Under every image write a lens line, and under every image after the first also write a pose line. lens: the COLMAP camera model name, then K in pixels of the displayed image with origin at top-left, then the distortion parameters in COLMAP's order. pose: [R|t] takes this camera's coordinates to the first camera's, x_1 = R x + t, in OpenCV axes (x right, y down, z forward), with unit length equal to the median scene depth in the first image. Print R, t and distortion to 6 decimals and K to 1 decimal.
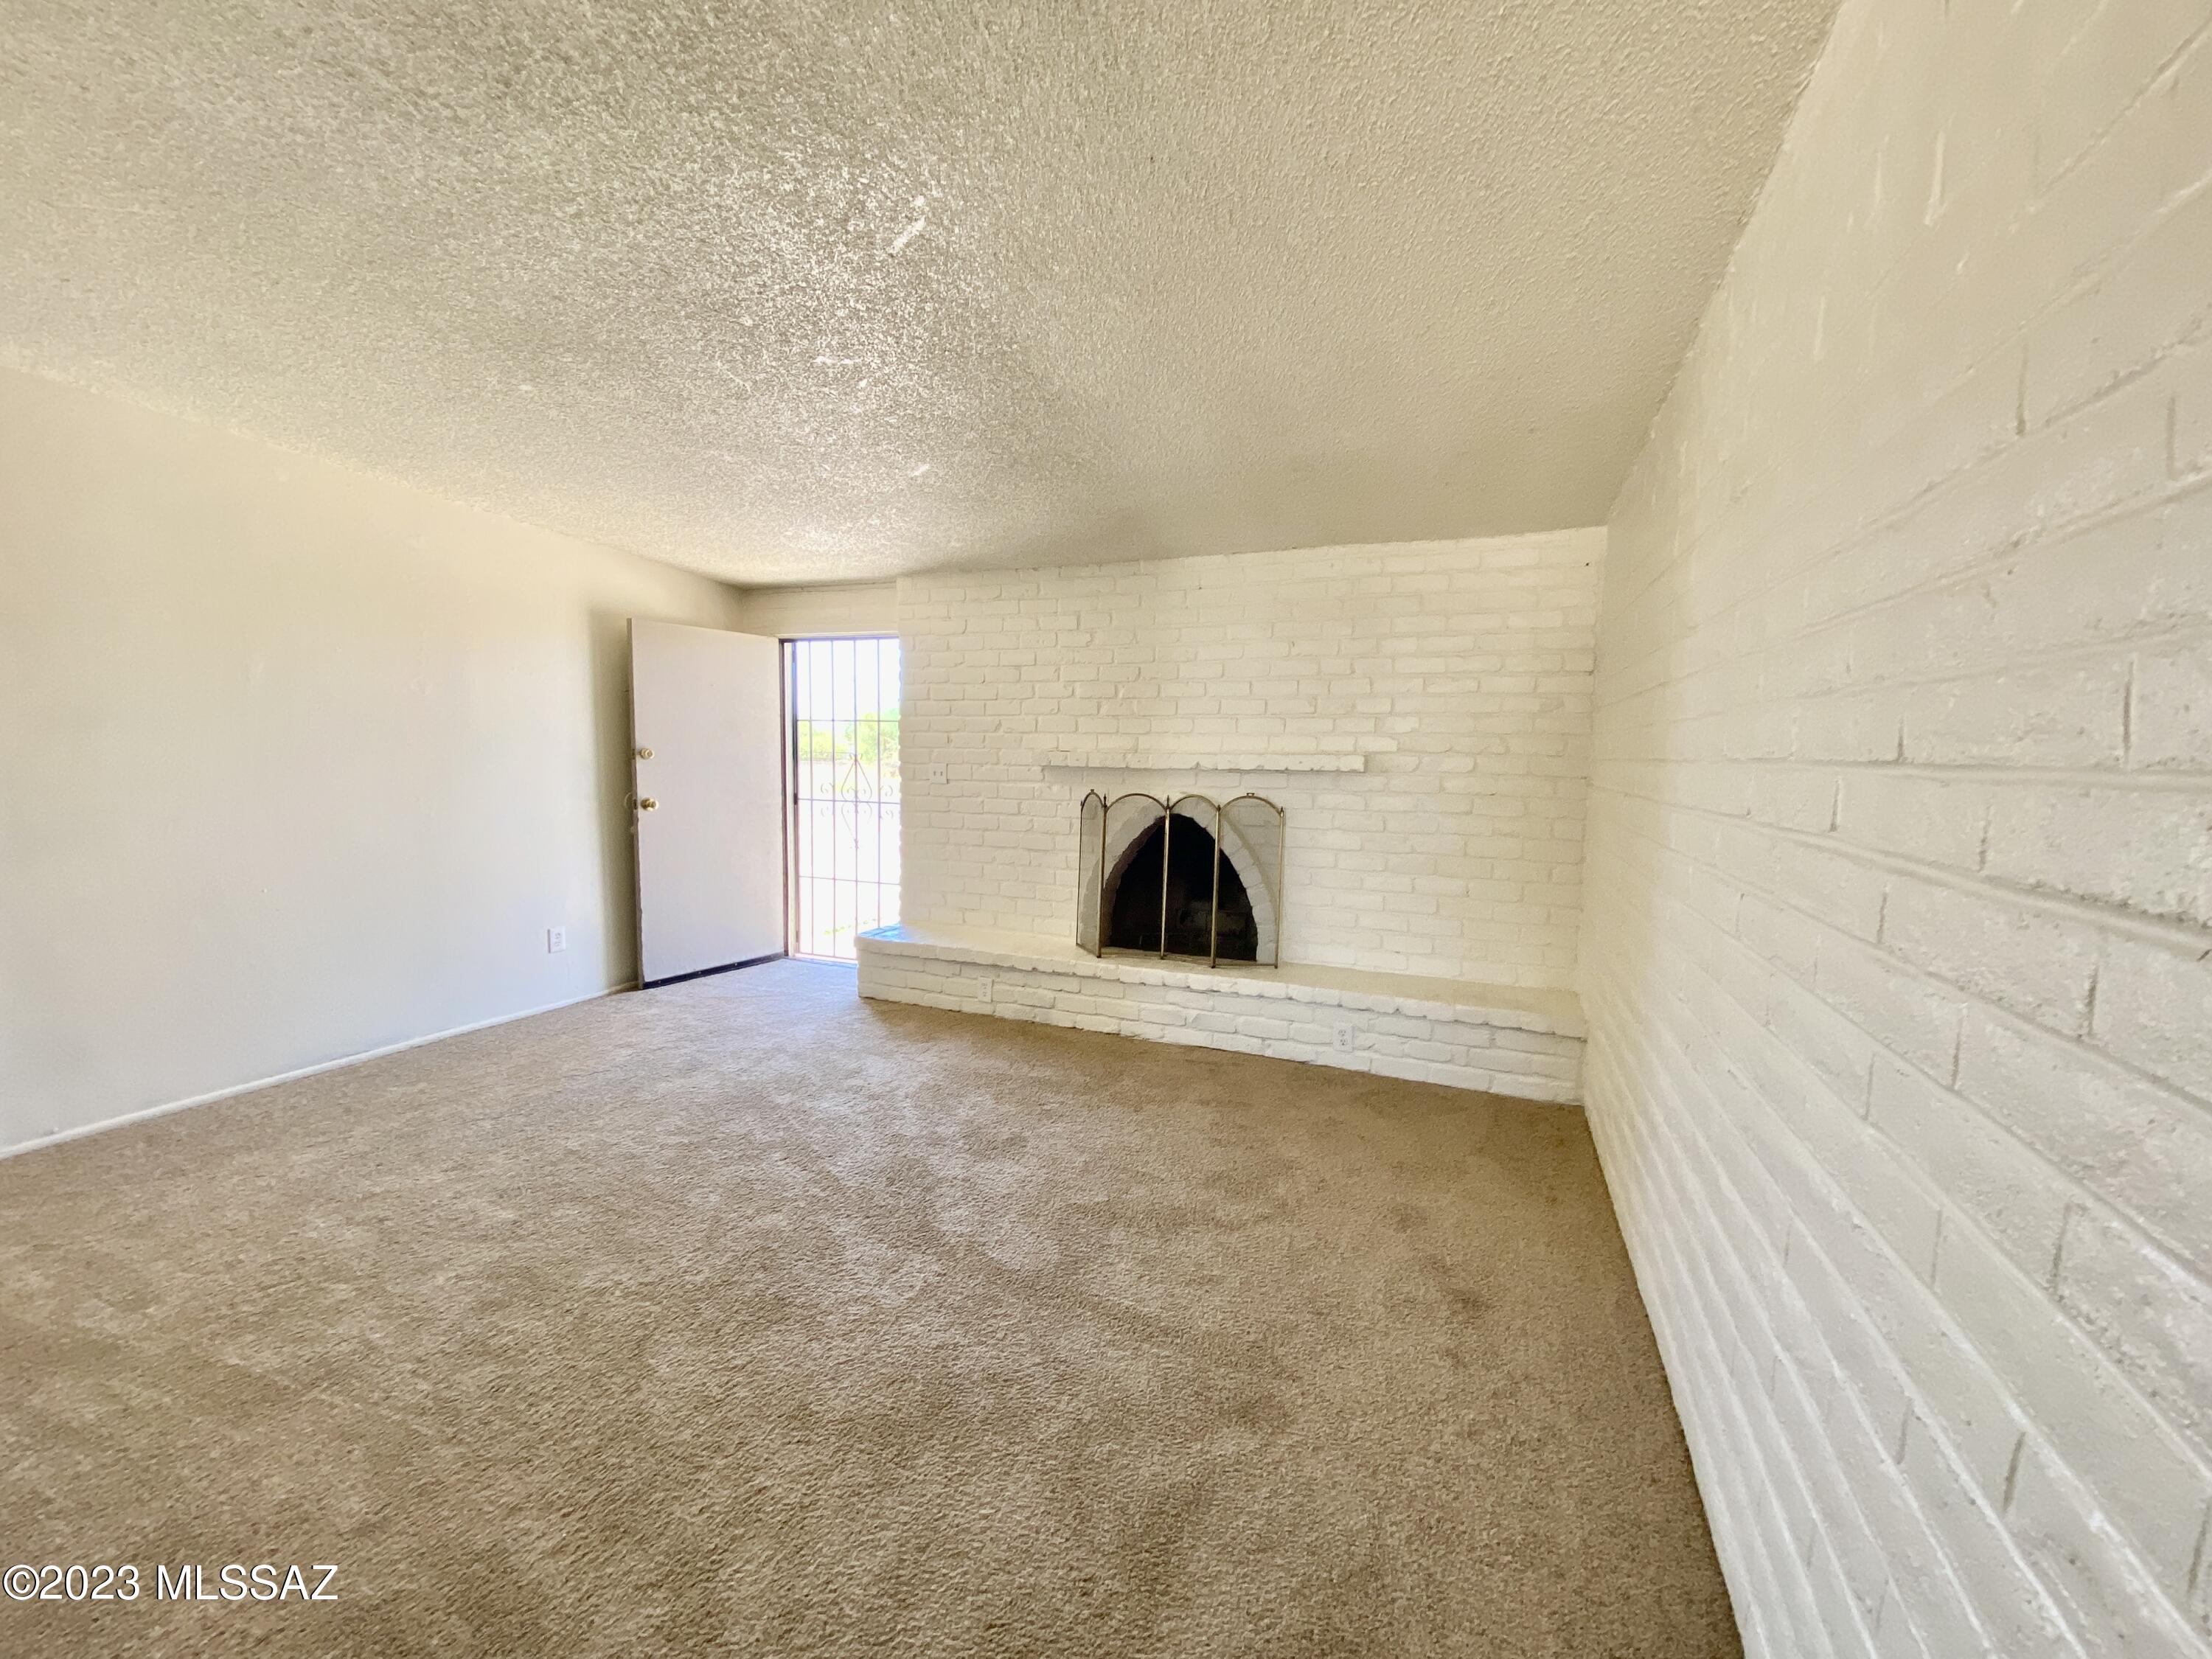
lens RADIAL K [[895.9, 0, 1090.9], [0, 895.9, 832.0], [0, 0, 1]] dist [0.047898, -0.034039]
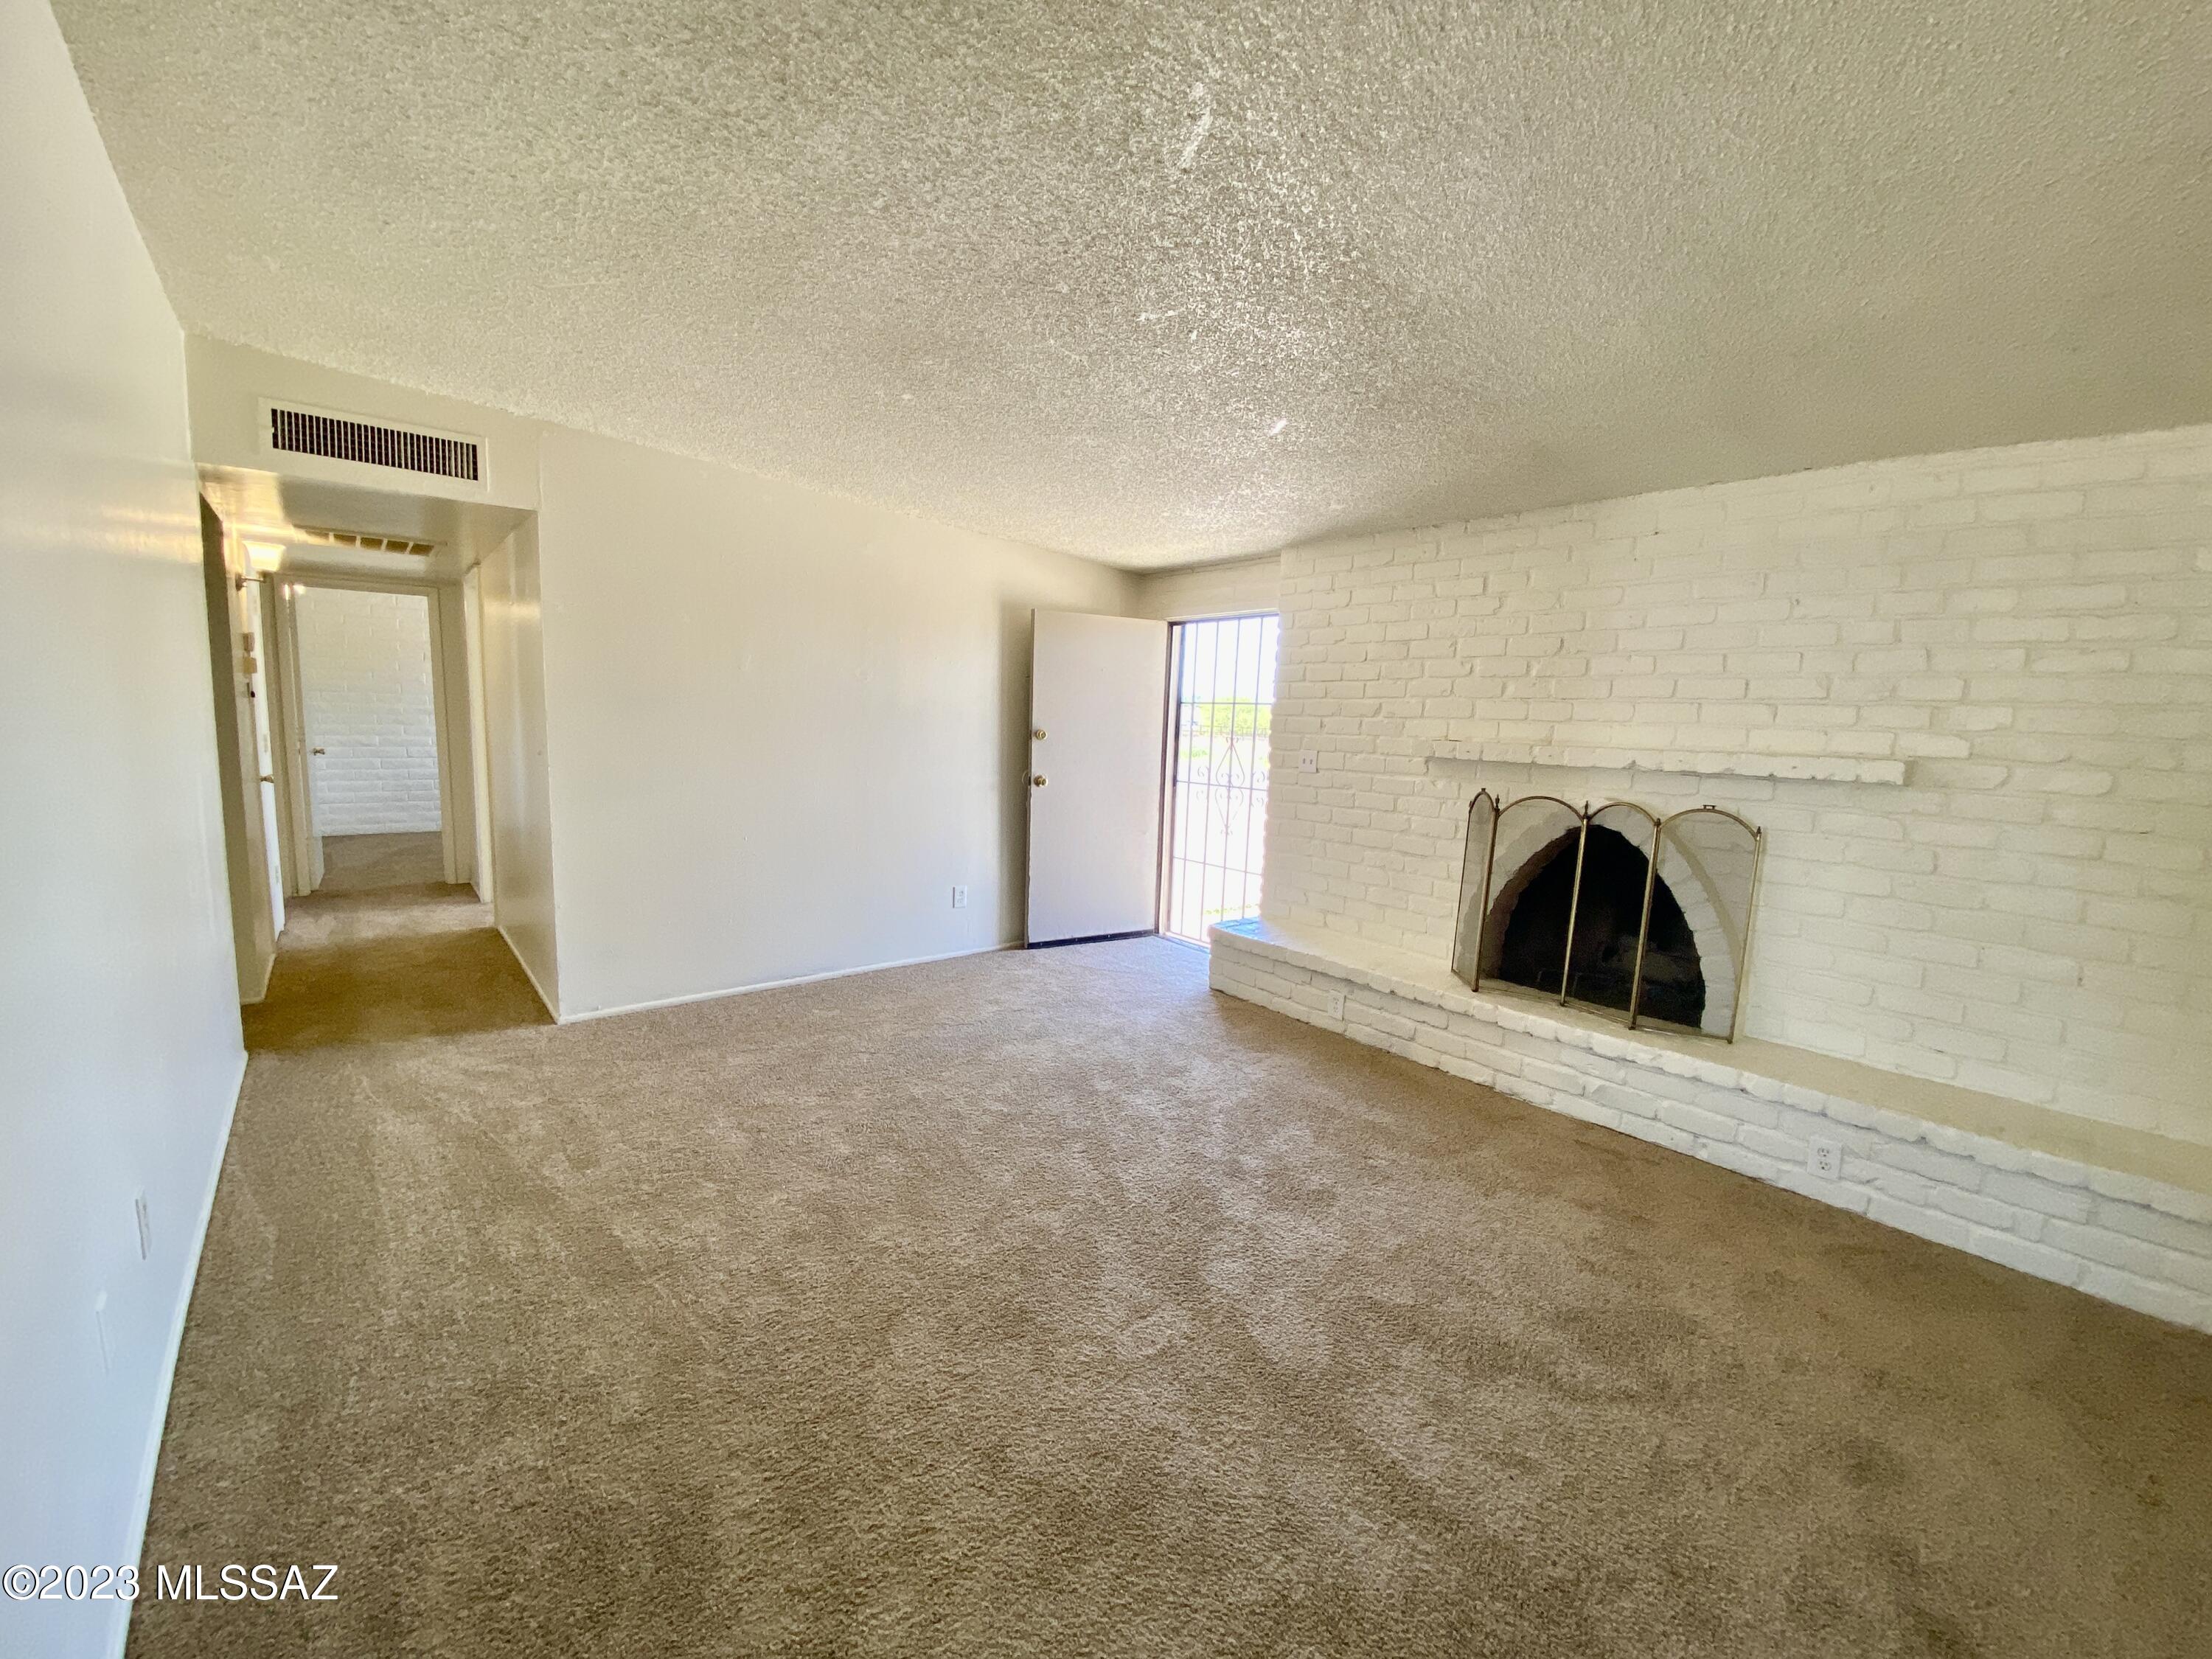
lens RADIAL K [[898.9, 0, 1092.0], [0, 898.9, 832.3], [0, 0, 1]] dist [0.030122, -0.026117]
pose [[0.888483, 0.073894, -0.452921, 0.074067], [-0.061085, 0.997212, 0.042865, -0.025095], [0.454826, -0.010418, 0.890520, 0.107748]]
